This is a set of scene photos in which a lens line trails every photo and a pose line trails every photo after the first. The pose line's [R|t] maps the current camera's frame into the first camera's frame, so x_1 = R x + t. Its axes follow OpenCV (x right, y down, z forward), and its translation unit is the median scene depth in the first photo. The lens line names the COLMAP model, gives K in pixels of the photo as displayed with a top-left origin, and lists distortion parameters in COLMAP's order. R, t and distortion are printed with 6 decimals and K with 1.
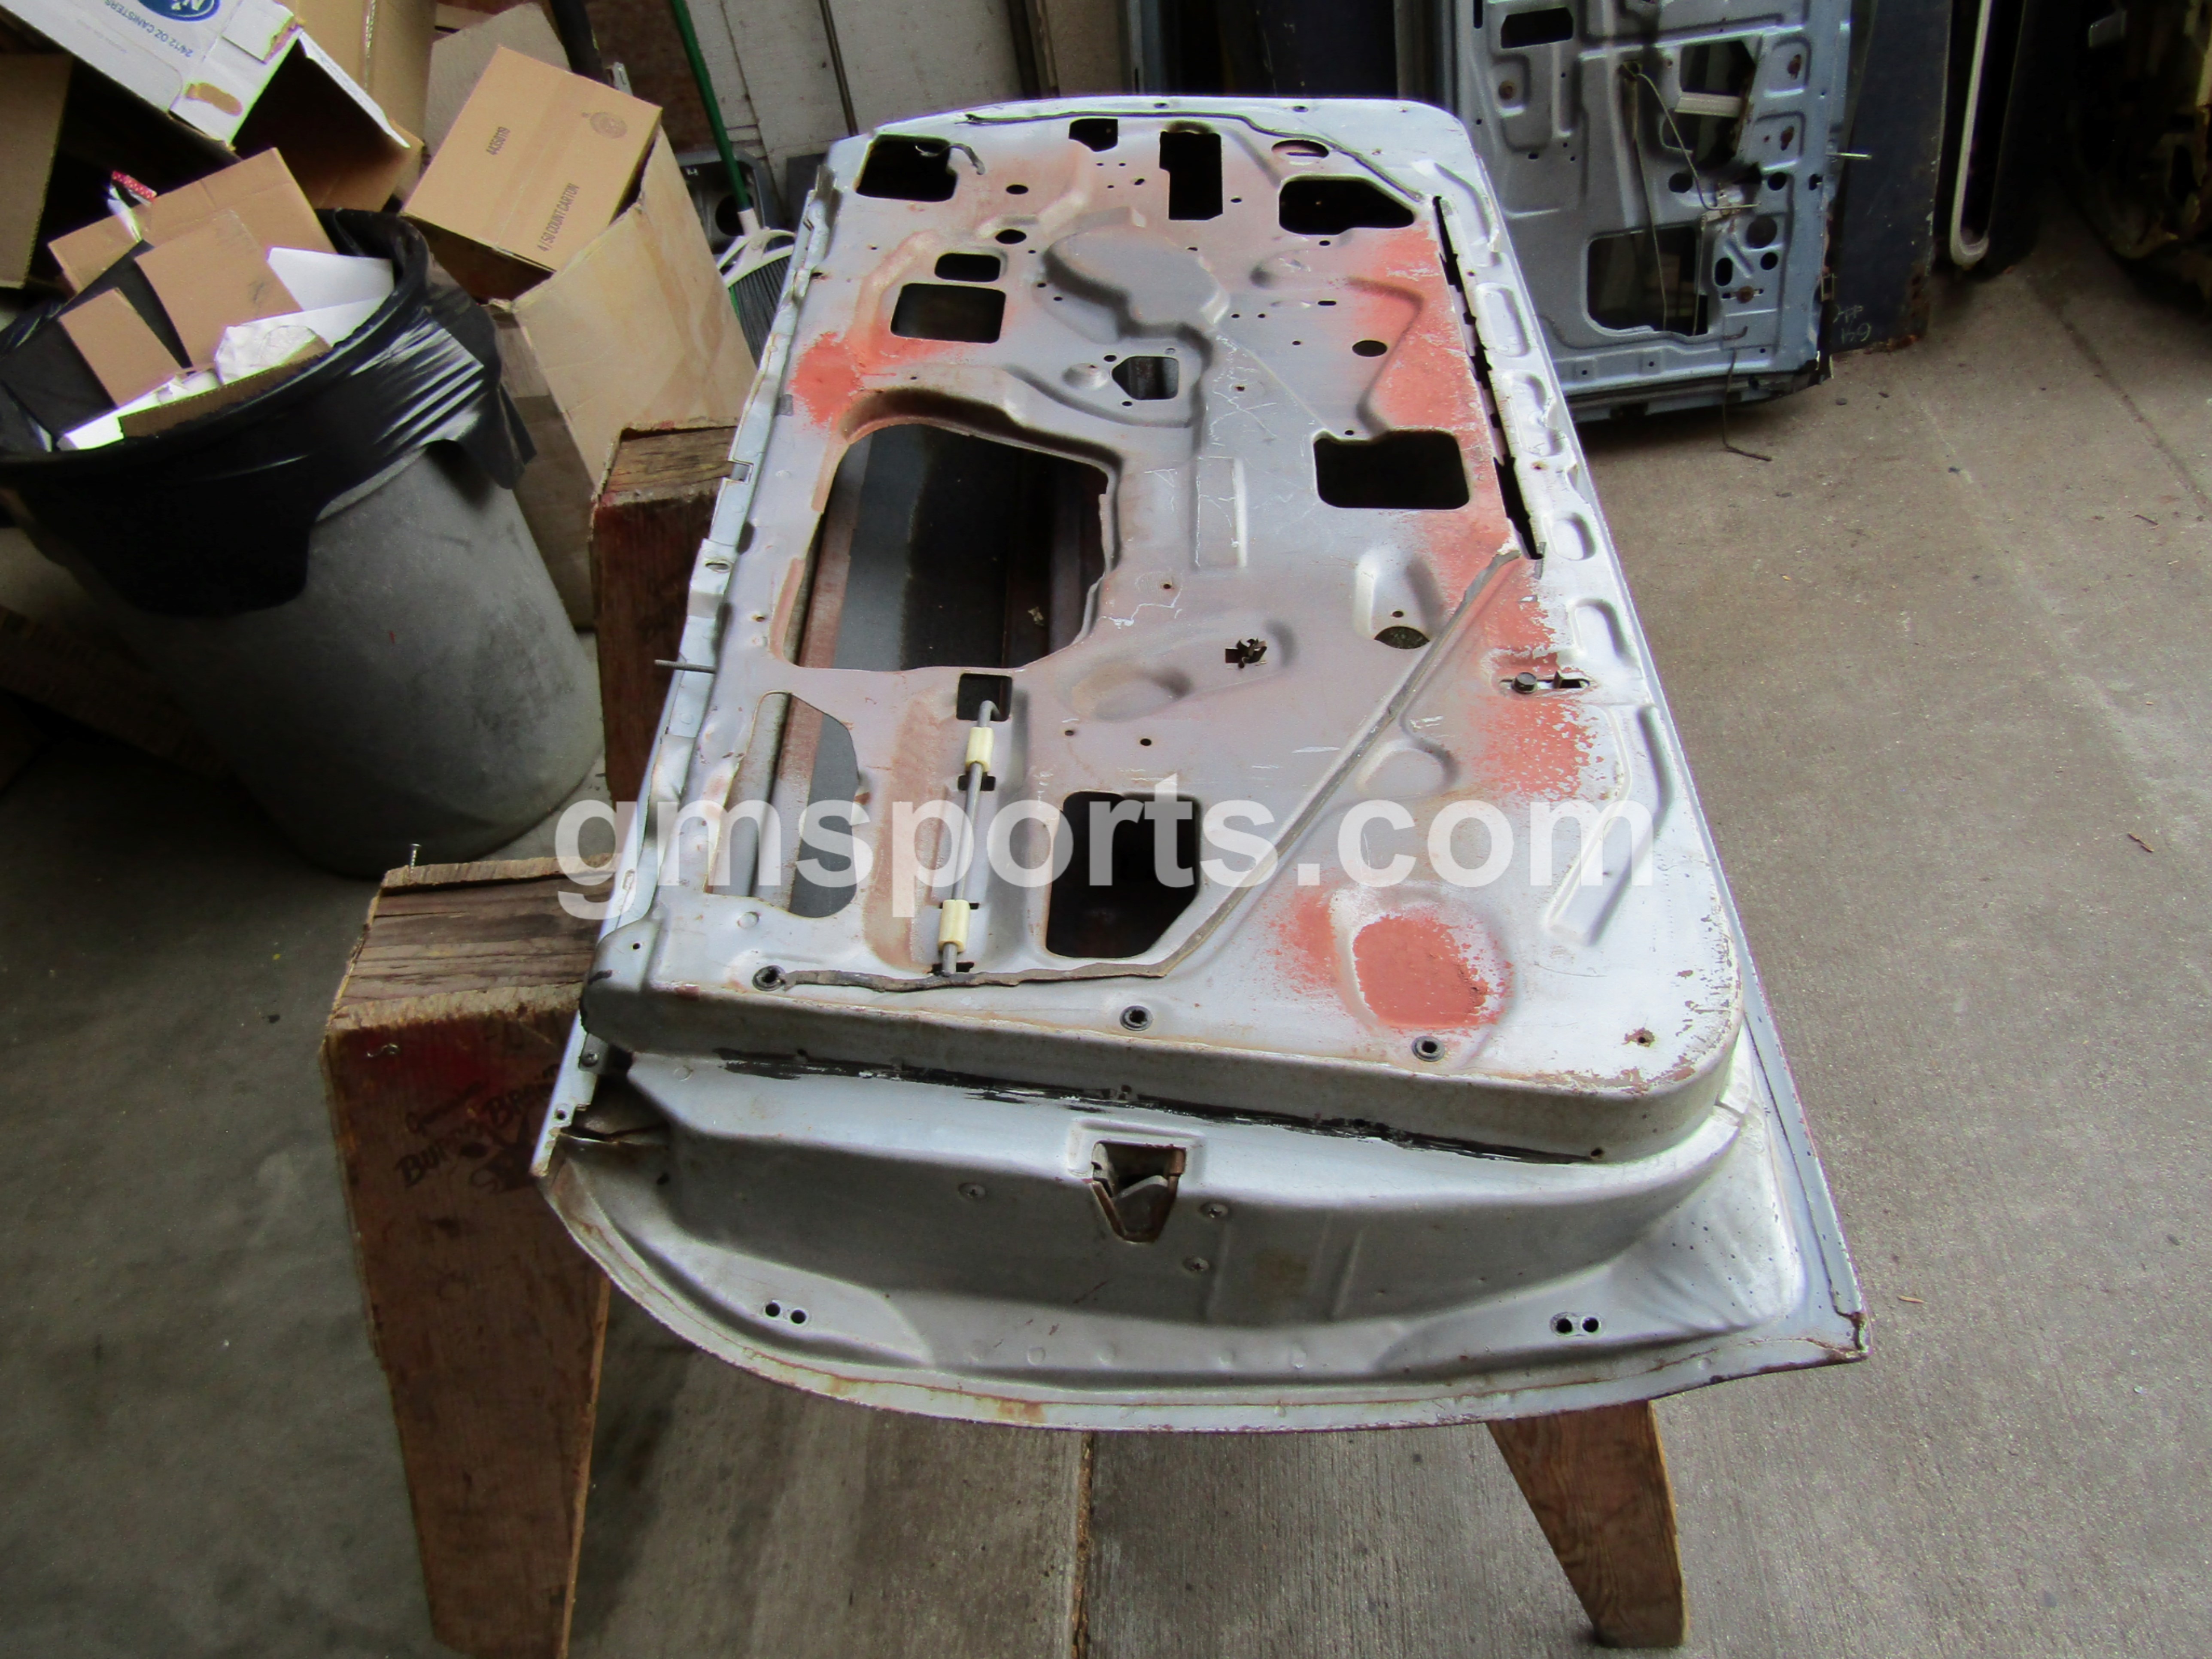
lens RADIAL K [[1559.1, 0, 1093.7], [0, 1559.1, 835.2], [0, 0, 1]] dist [-0.008085, 0.002278]
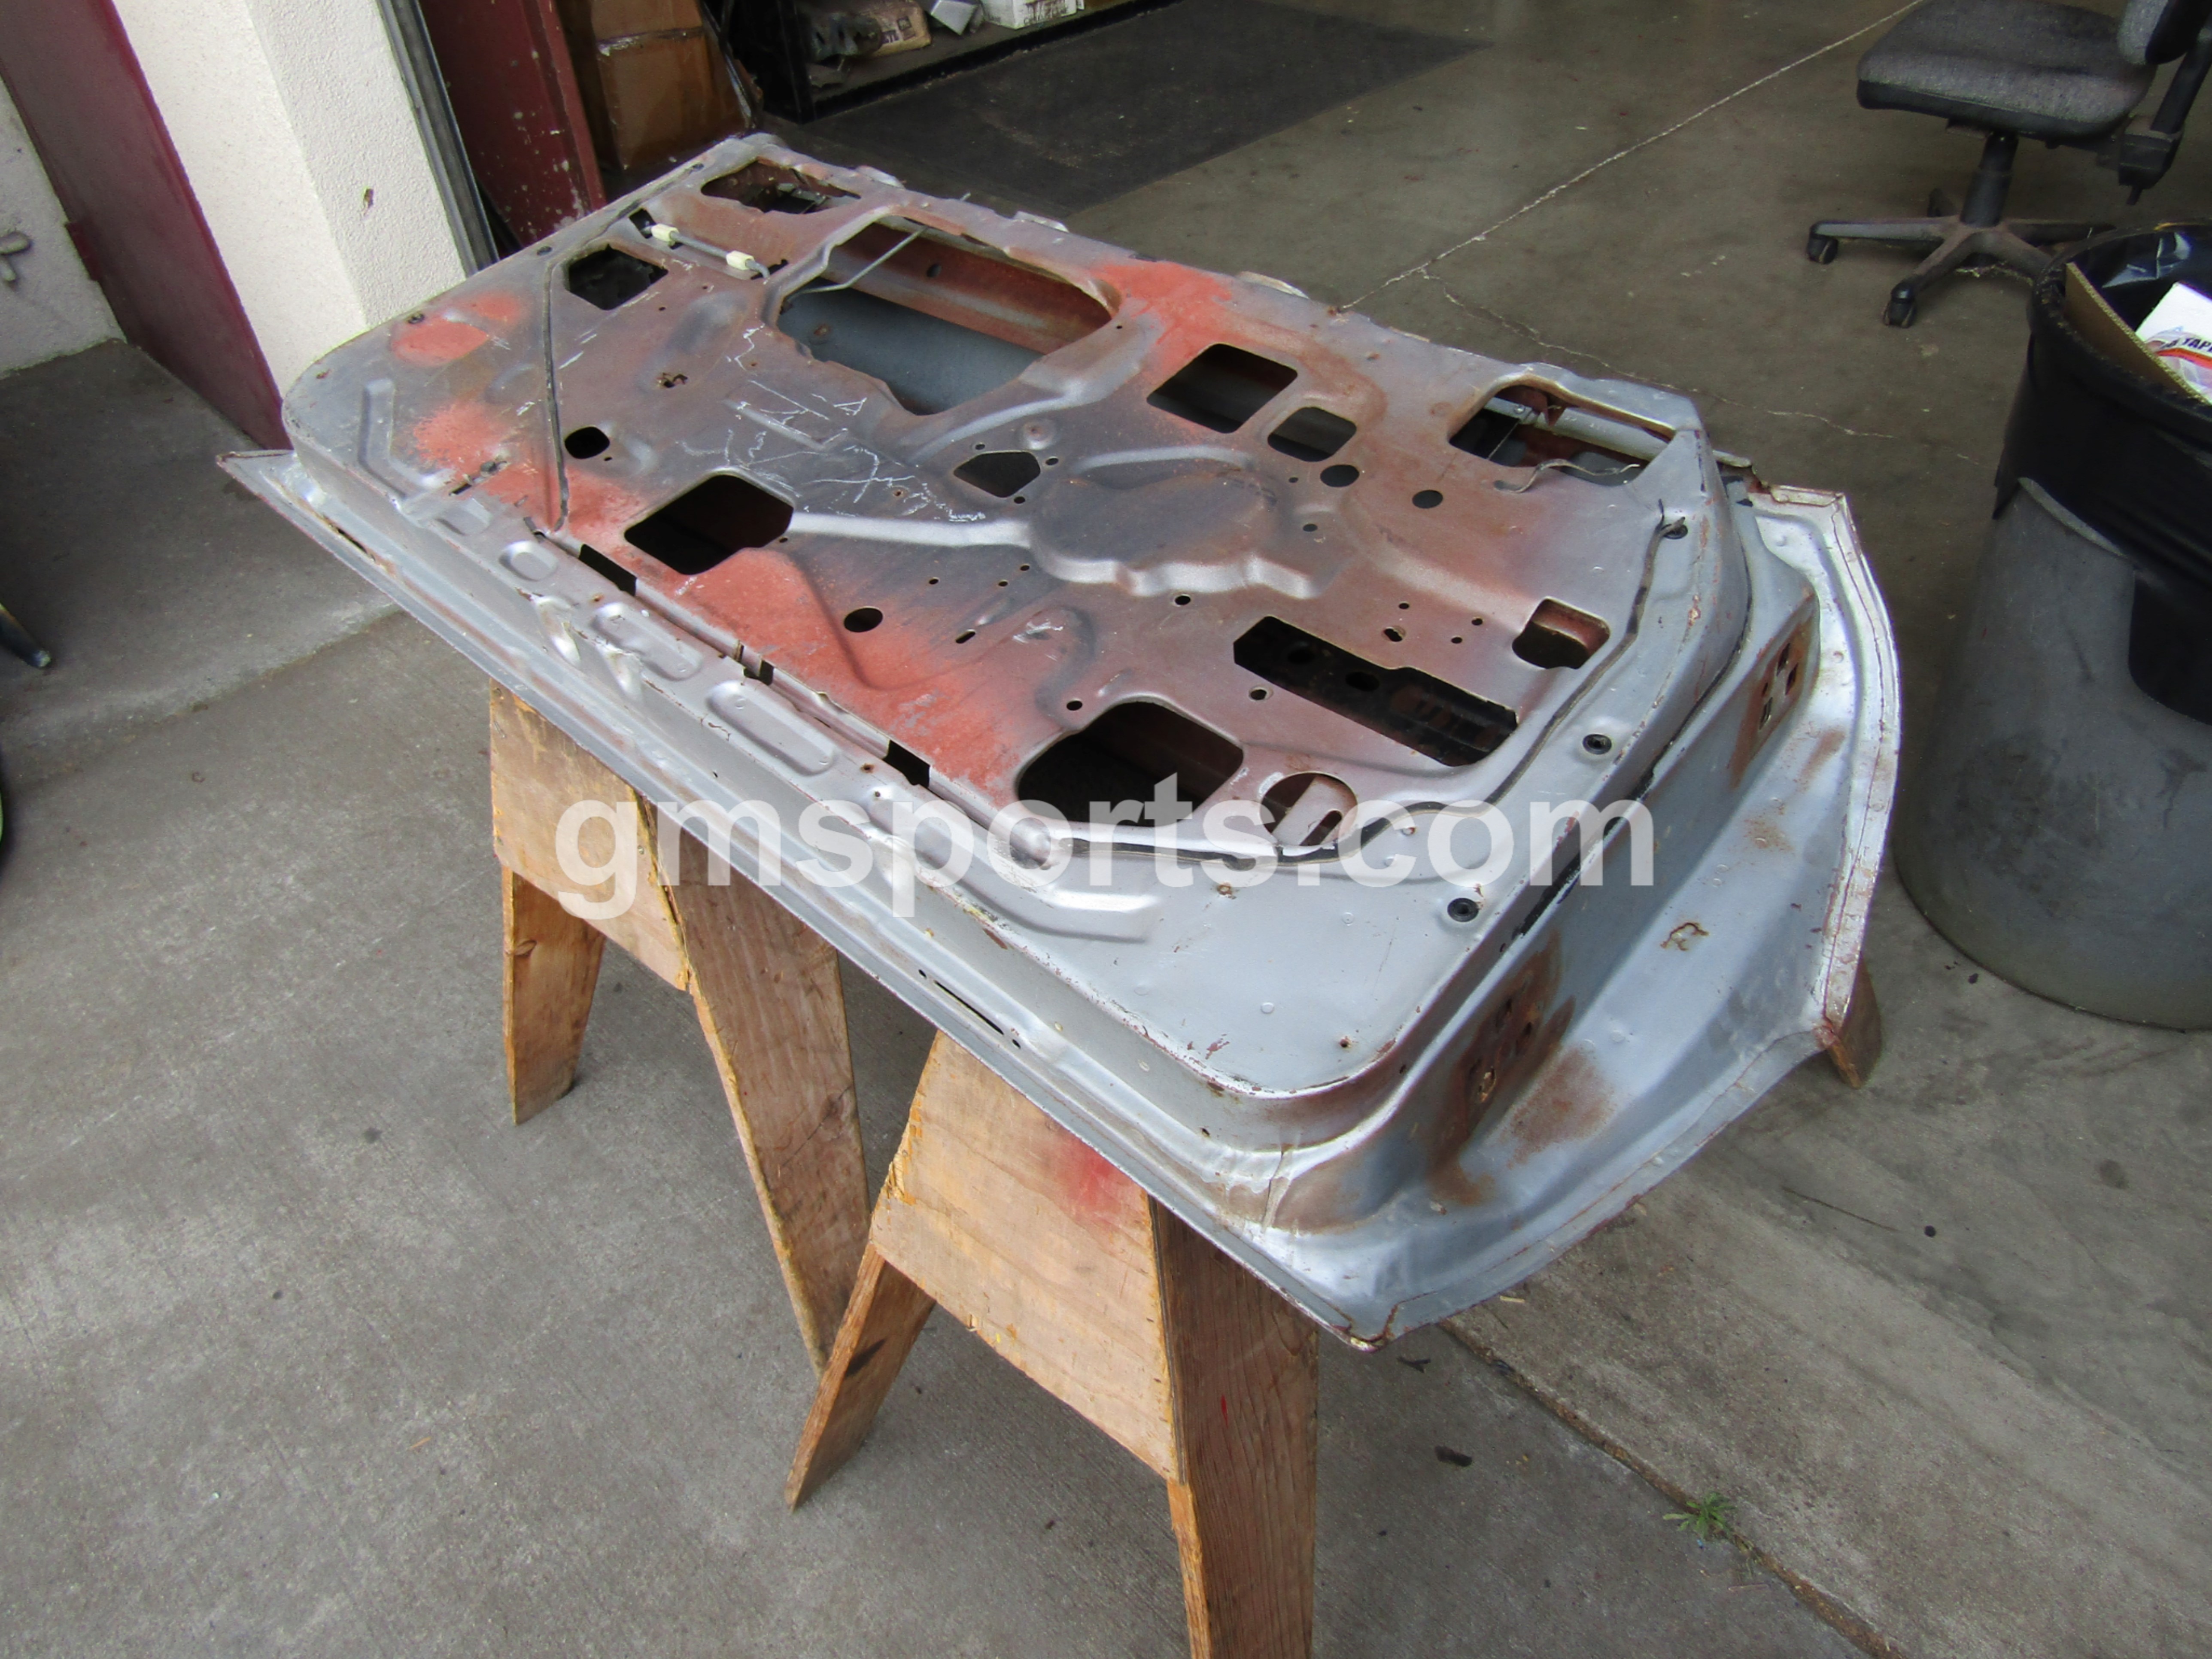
lens RADIAL K [[1559.1, 0, 1108.8], [0, 1559.1, 841.1], [0, 0, 1]] dist [-0.008085, 0.002278]
pose [[-0.656928, 0.623550, -0.423828, 0.413734], [-0.423240, 0.160220, 0.891738, -0.875434], [0.623949, 0.765189, 0.158658, 0.813268]]
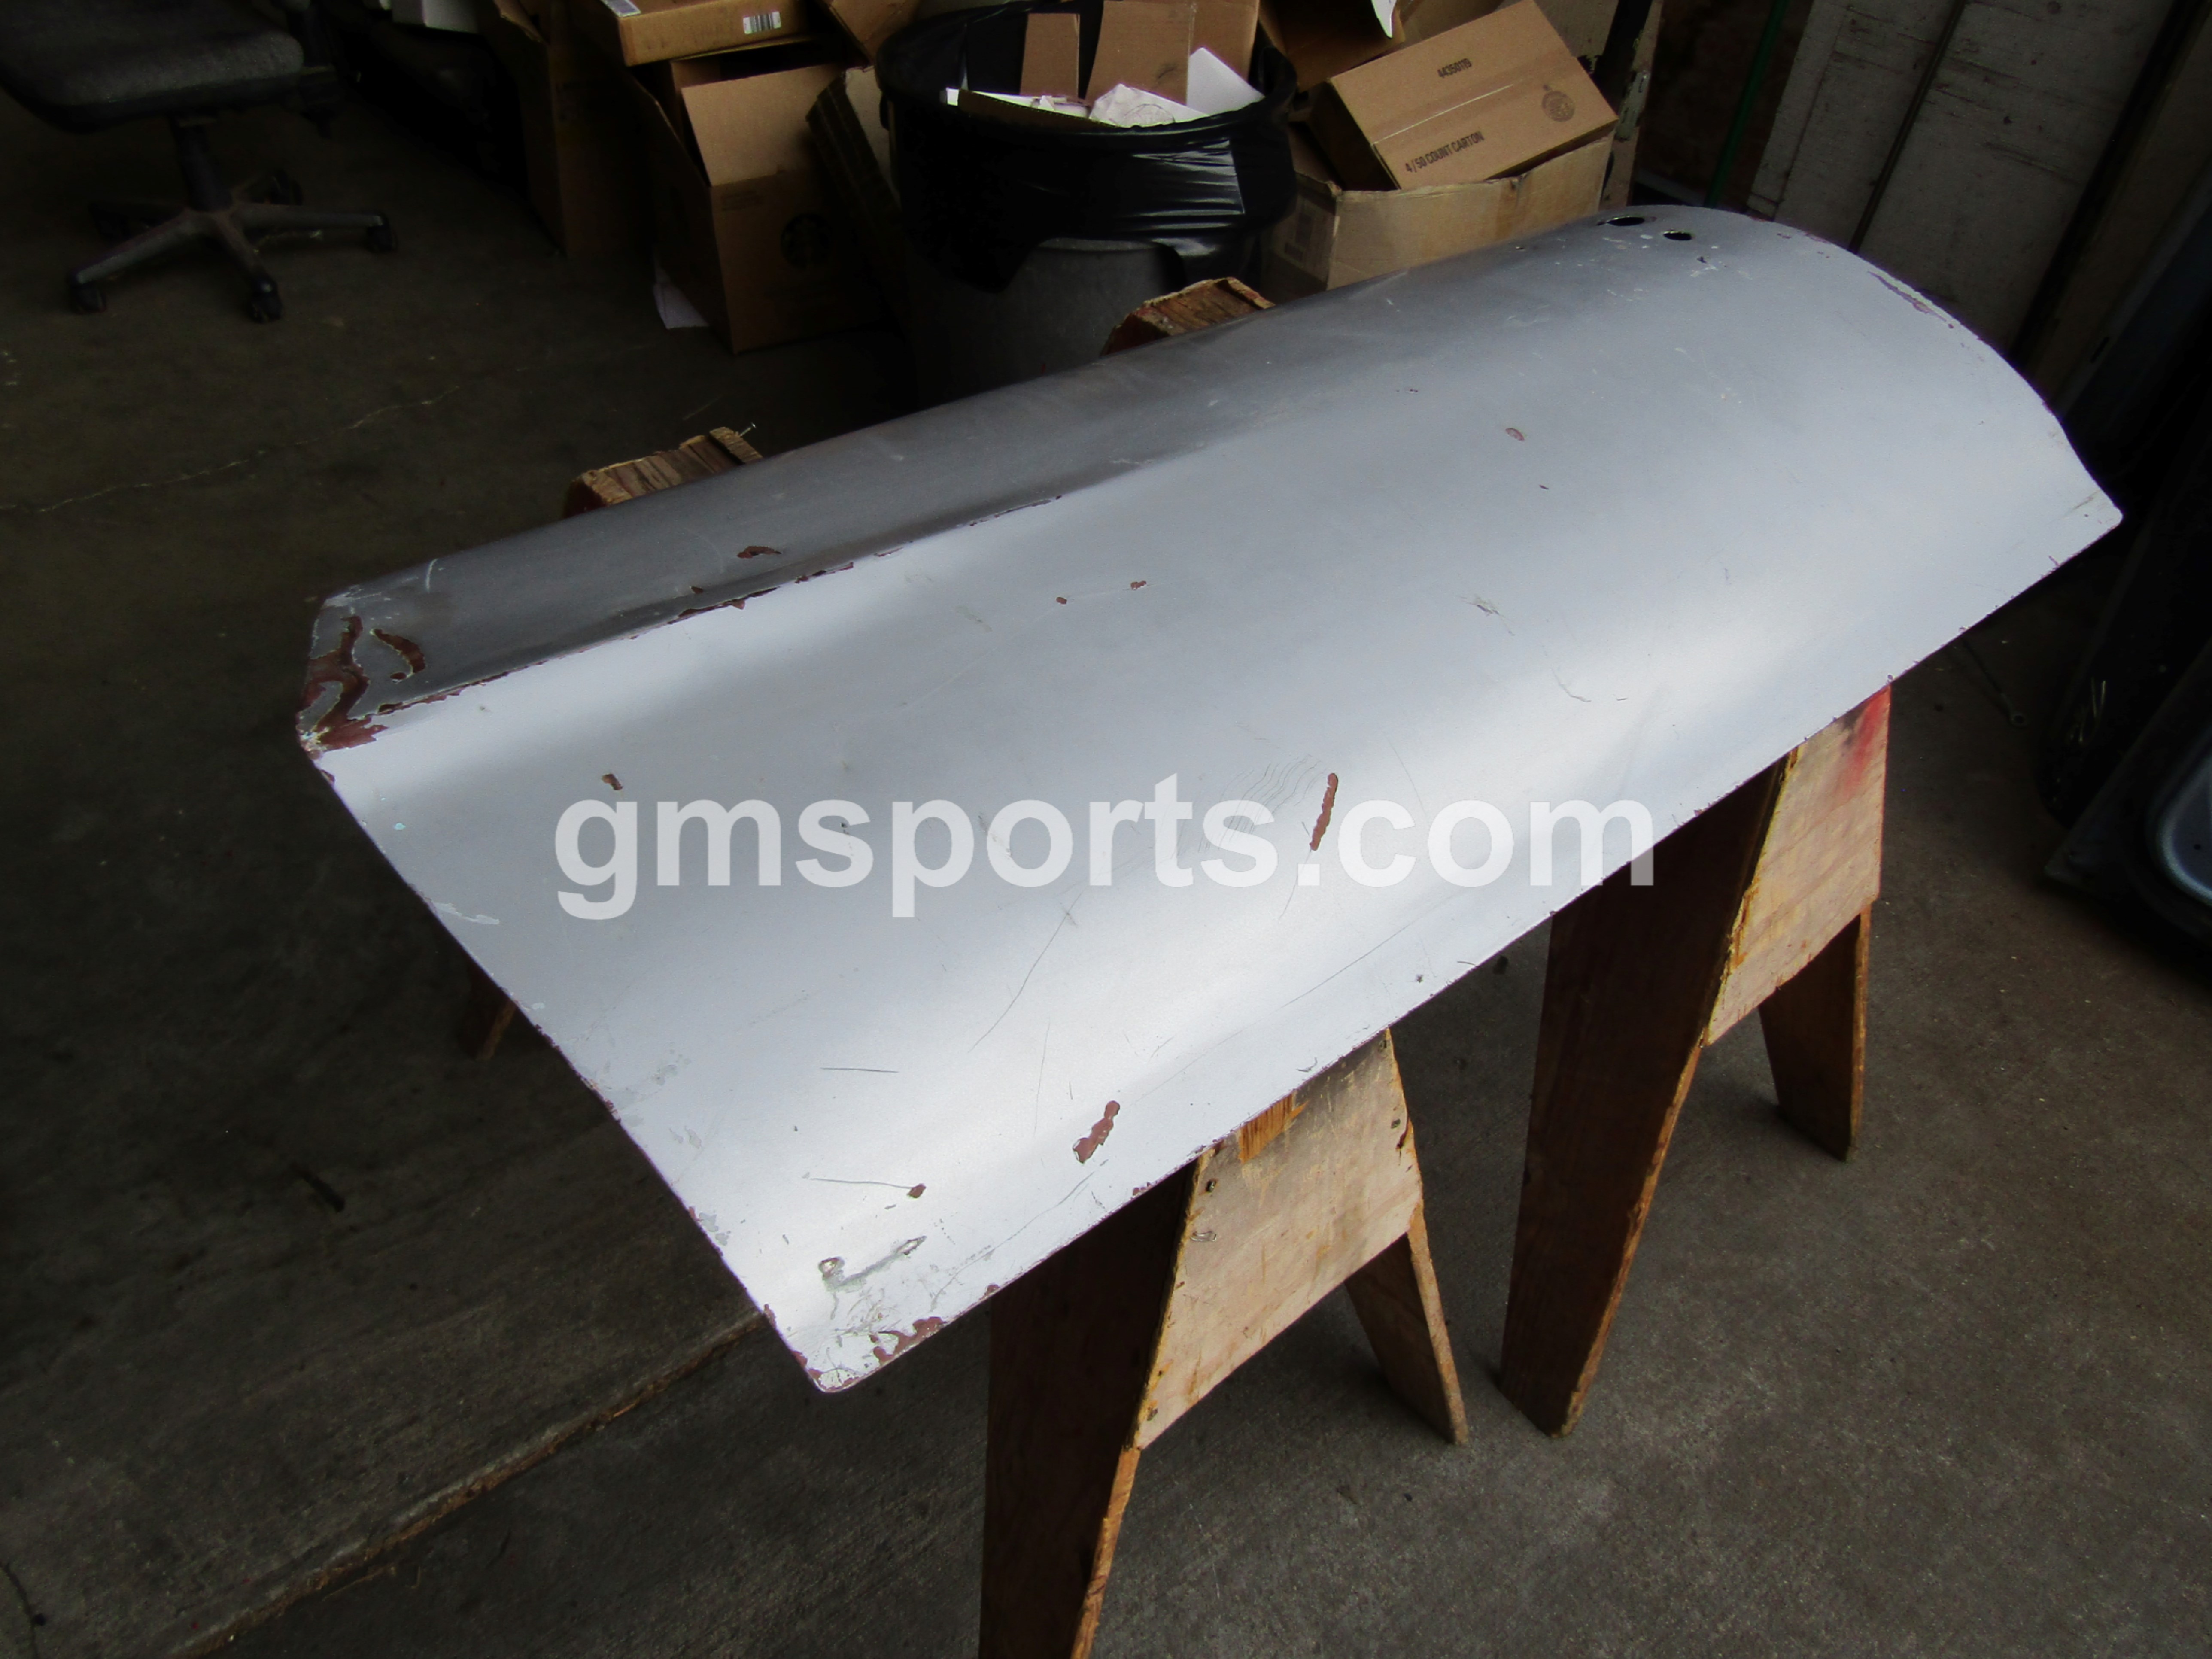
lens RADIAL K [[1559.1, 0, 1089.9], [0, 1559.1, 833.8], [0, 0, 1]] dist [-0.008085, 0.002278]
pose [[0.634235, 0.645488, -0.425548, 0.370533], [-0.644550, 0.745414, 0.170038, -0.114413], [0.426967, 0.166443, 0.888817, 0.054319]]
